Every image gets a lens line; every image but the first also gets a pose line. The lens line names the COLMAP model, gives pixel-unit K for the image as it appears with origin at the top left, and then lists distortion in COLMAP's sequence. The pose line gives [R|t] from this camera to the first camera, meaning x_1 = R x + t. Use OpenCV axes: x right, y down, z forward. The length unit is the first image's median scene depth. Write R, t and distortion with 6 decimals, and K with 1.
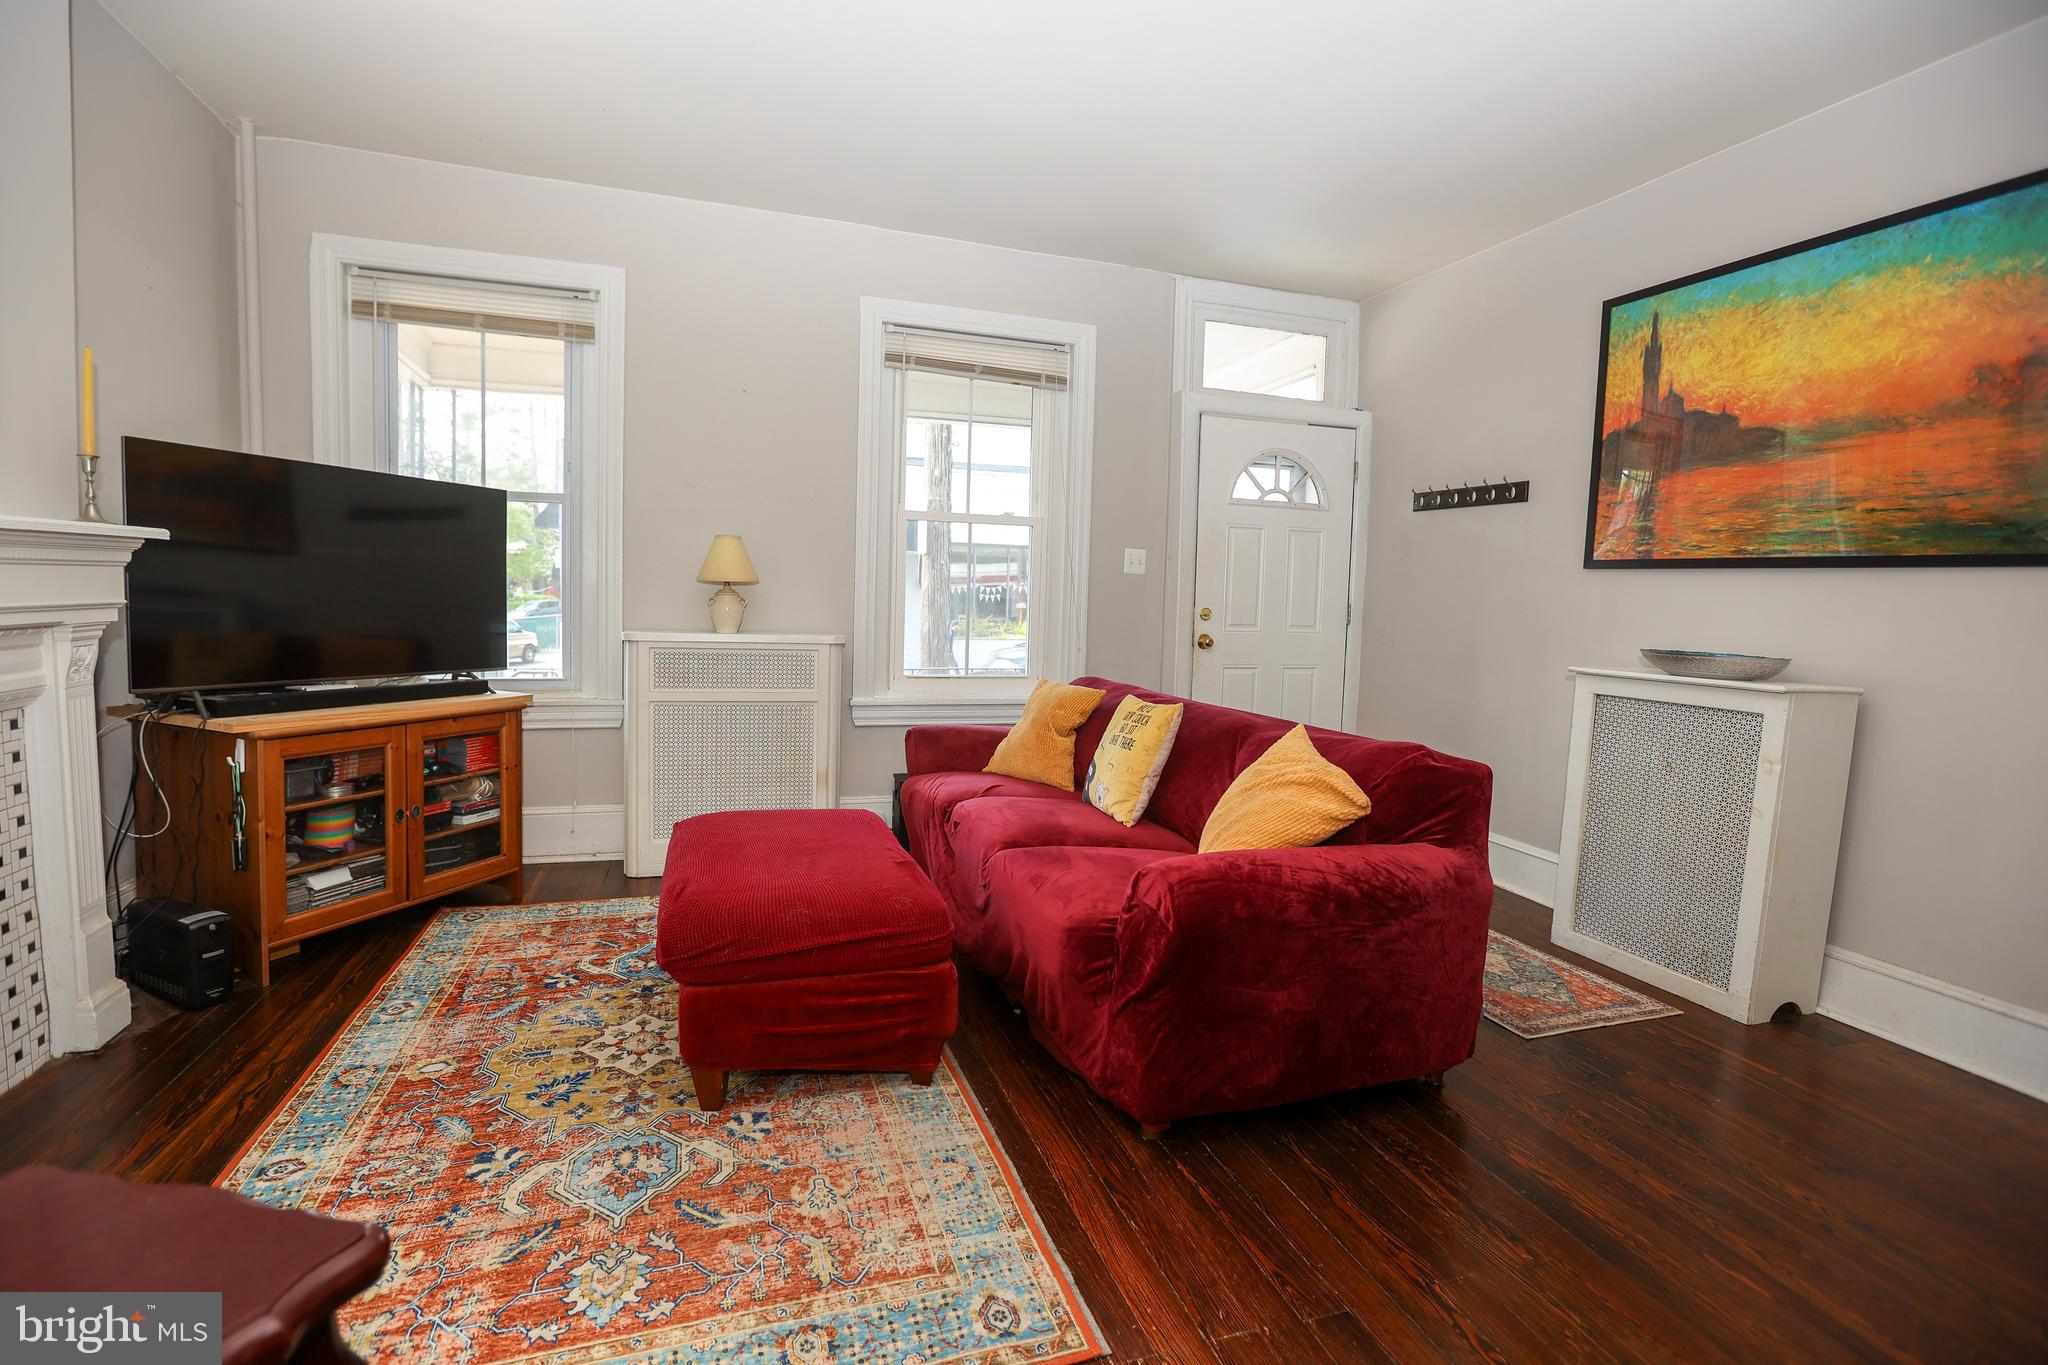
lens RADIAL K [[970.7, 0, 1024.0], [0, 970.7, 682.5], [0, 0, 1]] dist [-0.029208, 0.000060]
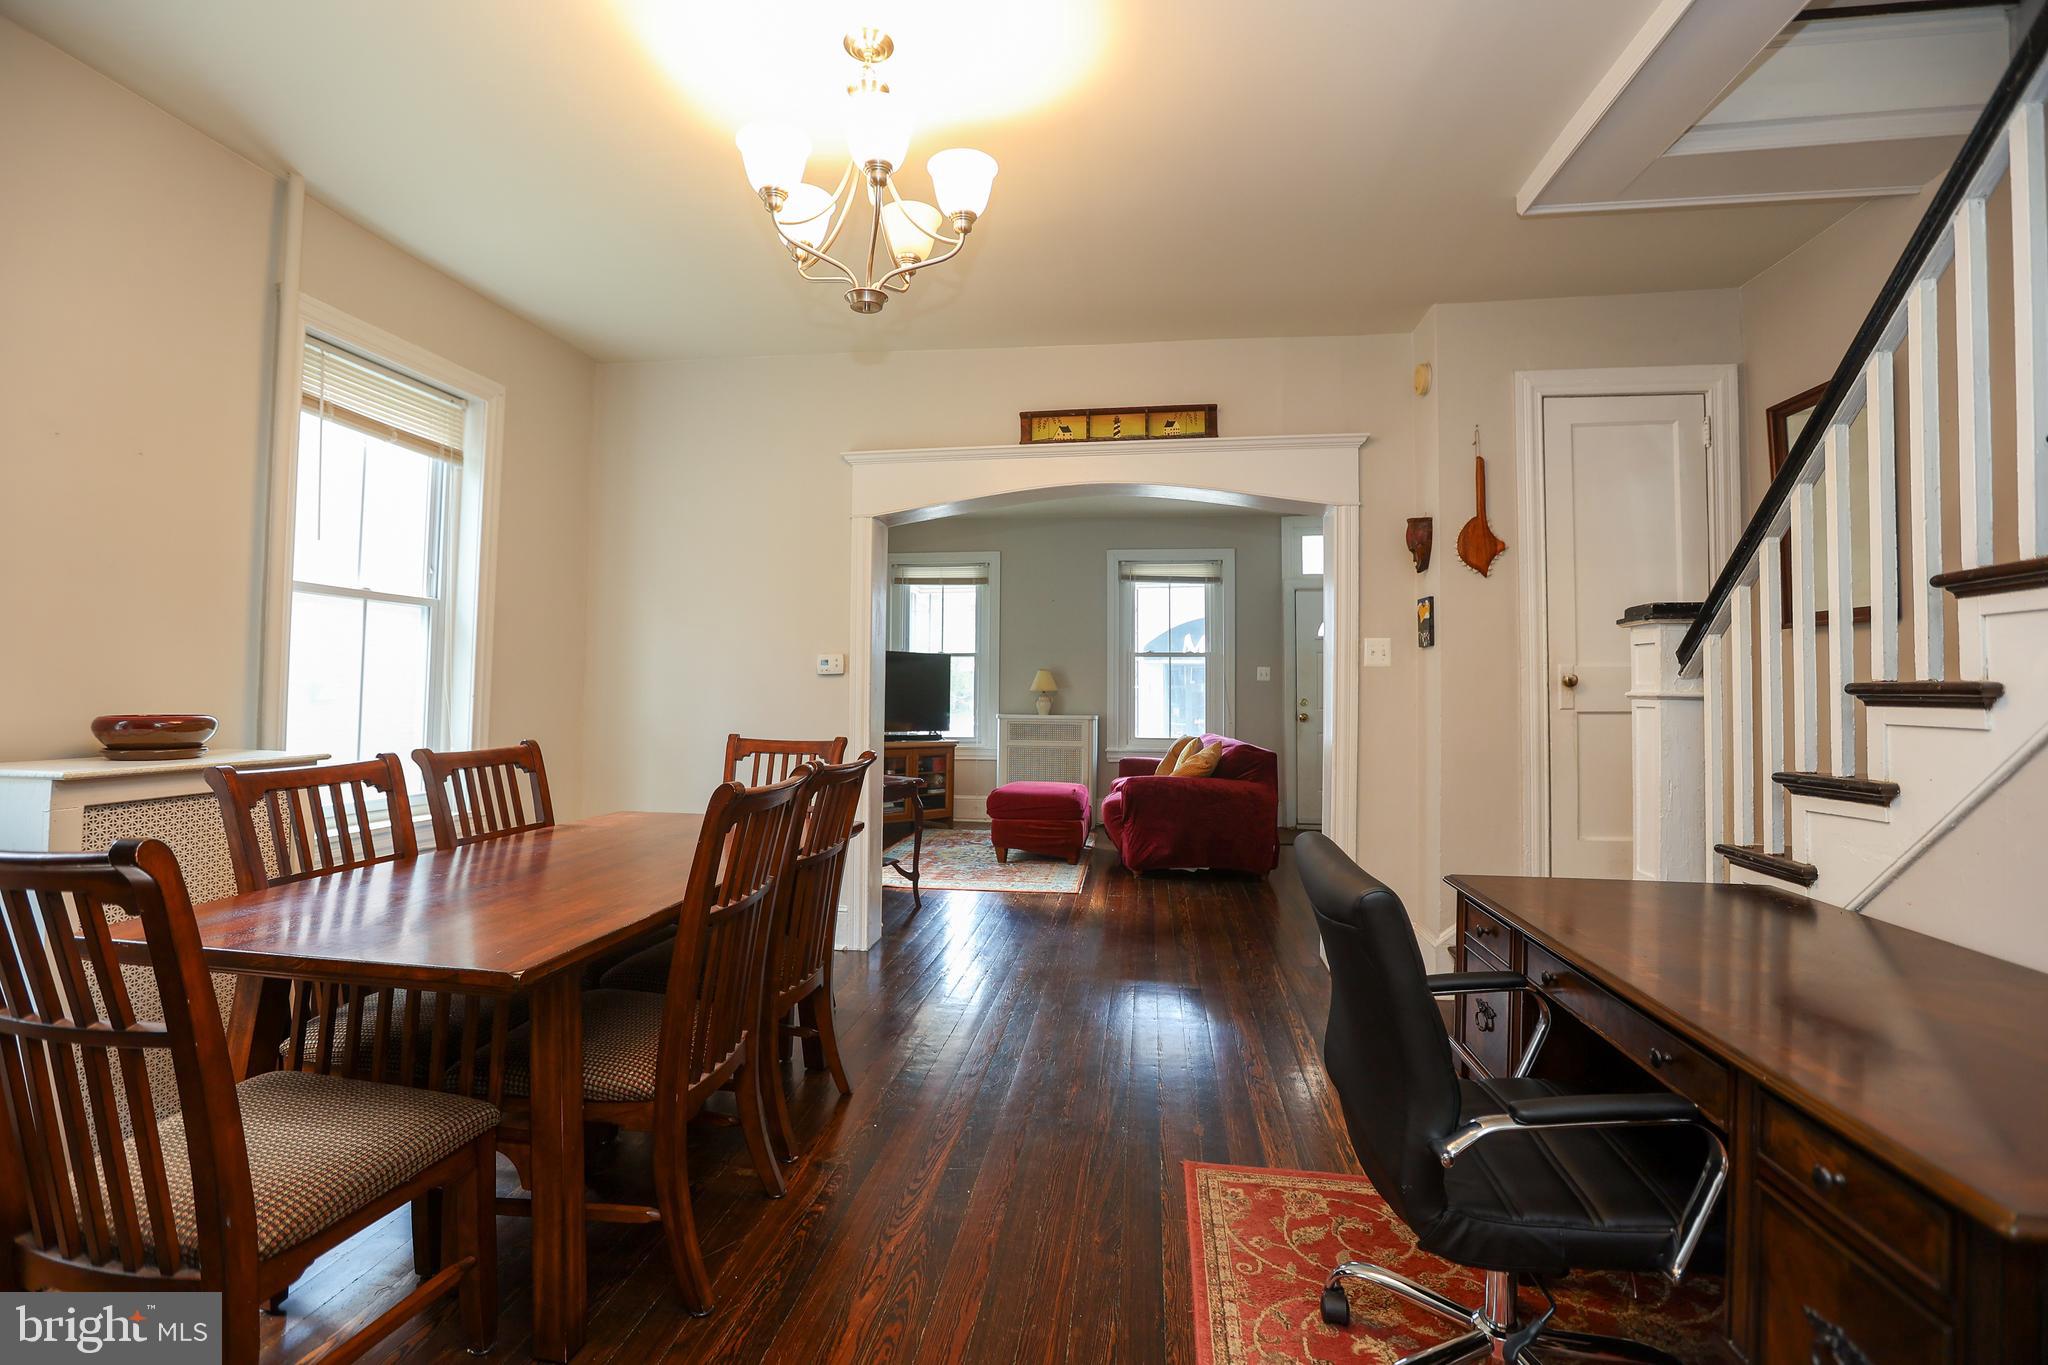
lens RADIAL K [[970.7, 0, 1024.0], [0, 970.7, 682.5], [0, 0, 1]] dist [-0.029208, 0.000060]
pose [[0.914453, -0.027940, -0.403726, 0.593757], [-0.017277, 0.994009, -0.107923, 0.125904], [0.404322, 0.105666, 0.908492, -1.099121]]
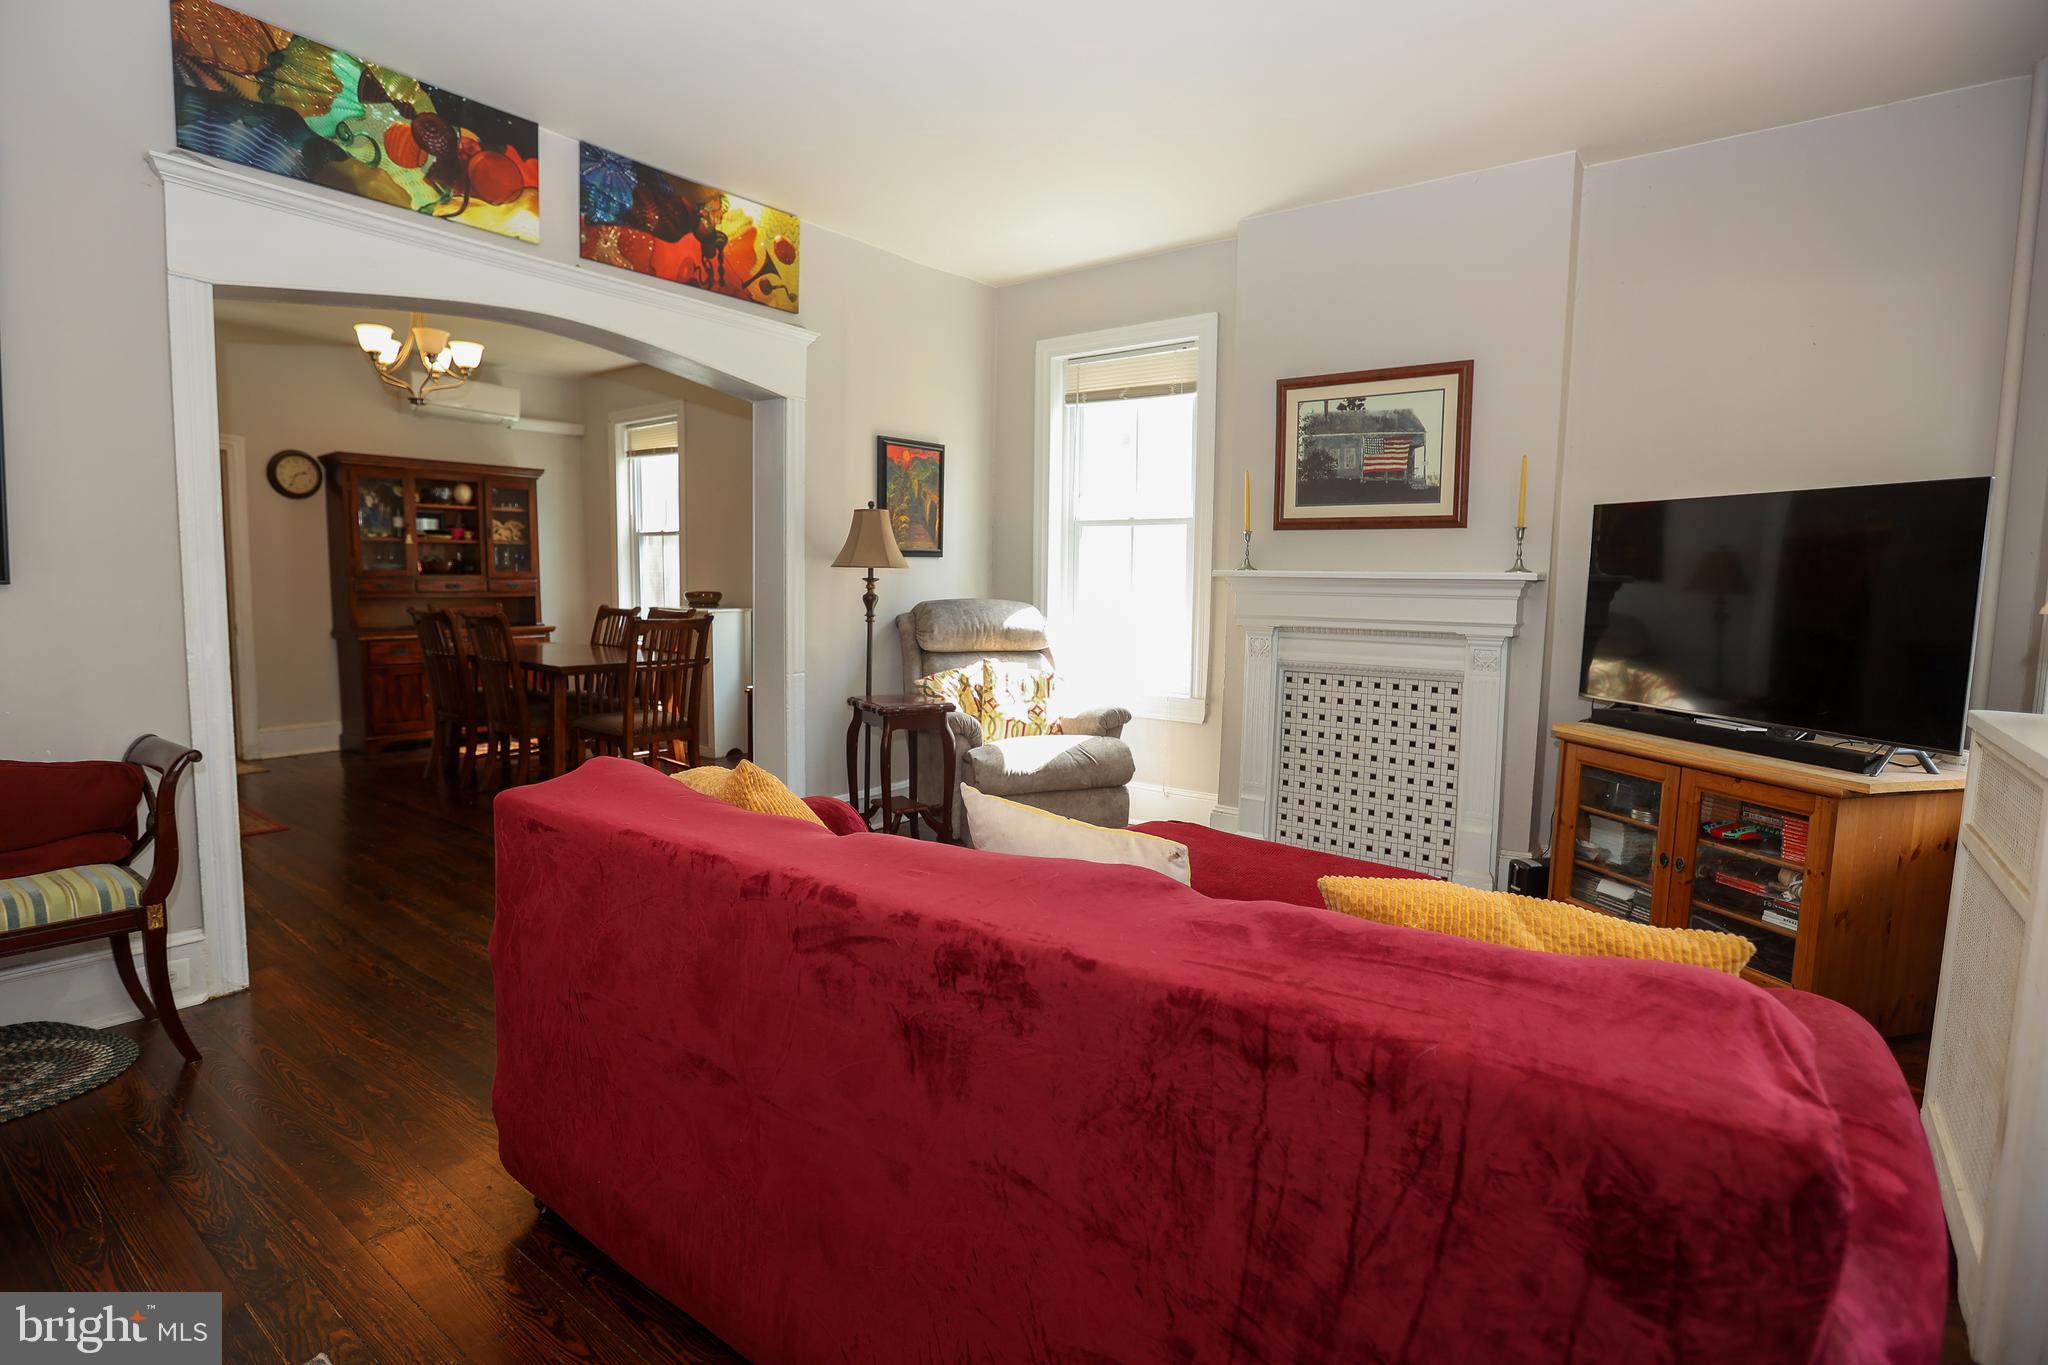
lens RADIAL K [[1019.7, 0, 1024.0], [0, 1019.7, 682.5], [0, 0, 1]] dist [-0.000892, 0.000555]
pose [[-0.820126, 0.005971, -0.572151, 0.386342], [-0.101583, 0.982541, 0.155864, -0.110313], [0.563093, 0.185949, -0.805201, 1.247712]]
